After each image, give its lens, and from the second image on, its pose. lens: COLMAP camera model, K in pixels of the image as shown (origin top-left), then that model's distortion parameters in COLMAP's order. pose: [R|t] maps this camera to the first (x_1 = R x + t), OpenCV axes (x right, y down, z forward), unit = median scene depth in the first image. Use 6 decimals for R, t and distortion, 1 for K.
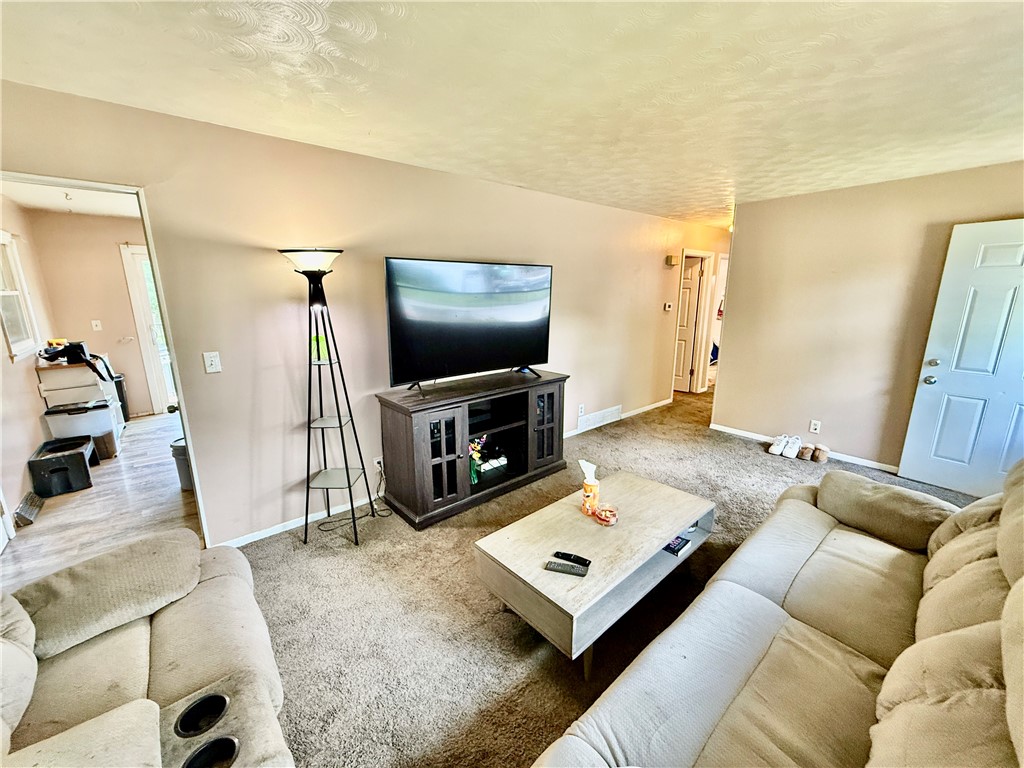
lens RADIAL K [[409.5, 0, 514.5], [0, 409.5, 386.3], [0, 0, 1]] dist [-0.000003, -0.000455]
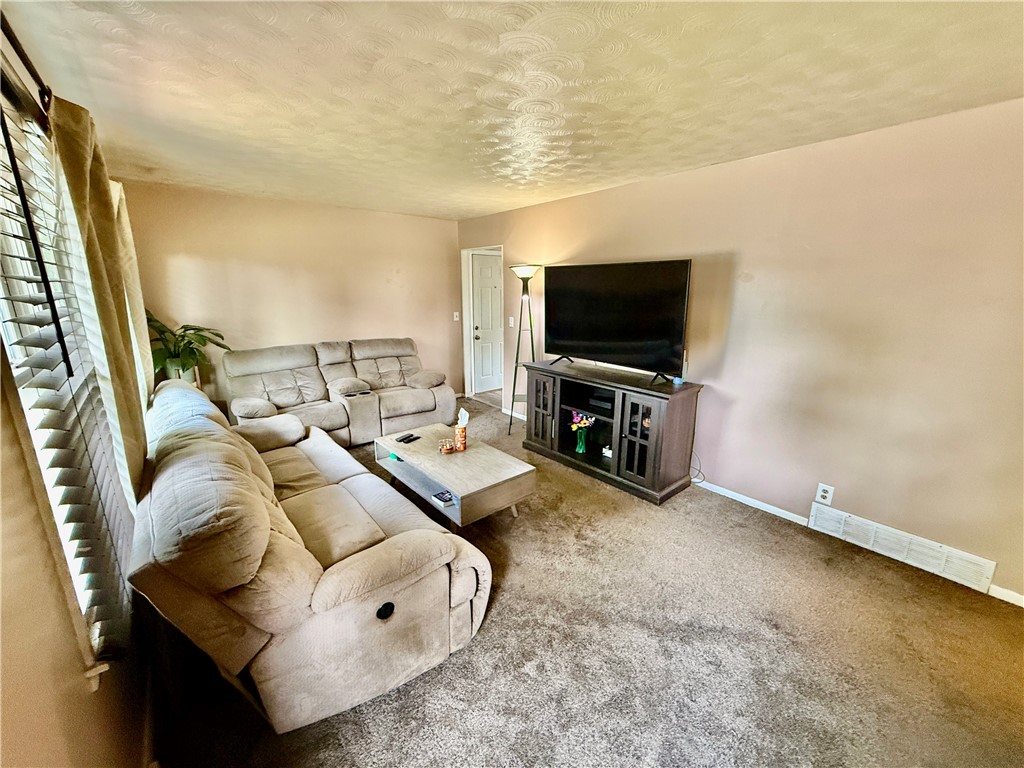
lens RADIAL K [[409.5, 0, 514.1], [0, 409.5, 386.6], [0, 0, 1]] dist [-0.000003, -0.000455]
pose [[-0.015891, 0.239461, -0.970776, 1.087379], [-0.228741, 0.944280, 0.236670, -0.193055], [0.973358, 0.225817, 0.039769, 0.785391]]
